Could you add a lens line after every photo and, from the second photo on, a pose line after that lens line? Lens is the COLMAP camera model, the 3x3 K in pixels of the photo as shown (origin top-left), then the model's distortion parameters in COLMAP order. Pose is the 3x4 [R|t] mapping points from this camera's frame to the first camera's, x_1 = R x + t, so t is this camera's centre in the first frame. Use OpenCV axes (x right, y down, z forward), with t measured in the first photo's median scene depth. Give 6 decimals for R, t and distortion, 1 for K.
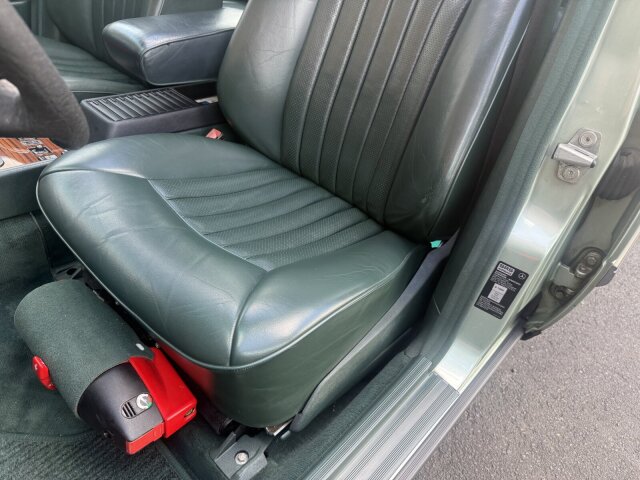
lens RADIAL K [[460.1, 0, 320.0], [0, 460.1, 240.0], [0, 0, 1]] dist [0.038809, -0.044455]
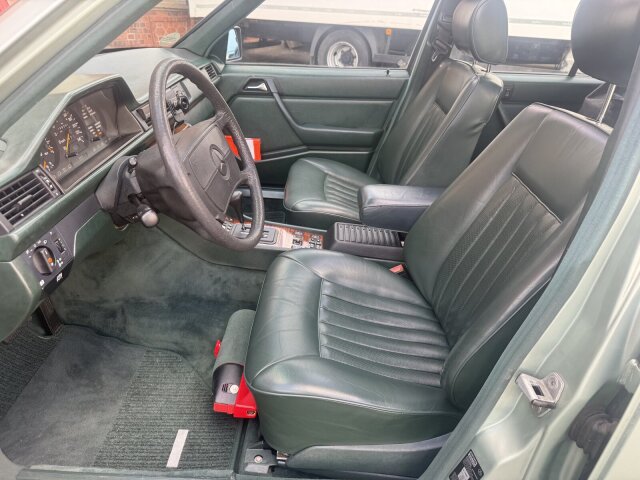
lens RADIAL K [[460.1, 0, 320.0], [0, 460.1, 240.0], [0, 0, 1]] dist [0.038809, -0.044455]
pose [[0.661603, 0.293271, -0.690126, 0.702082], [-0.448318, 0.892444, -0.050541, -0.173585], [0.601077, 0.342834, 0.721922, -0.219786]]
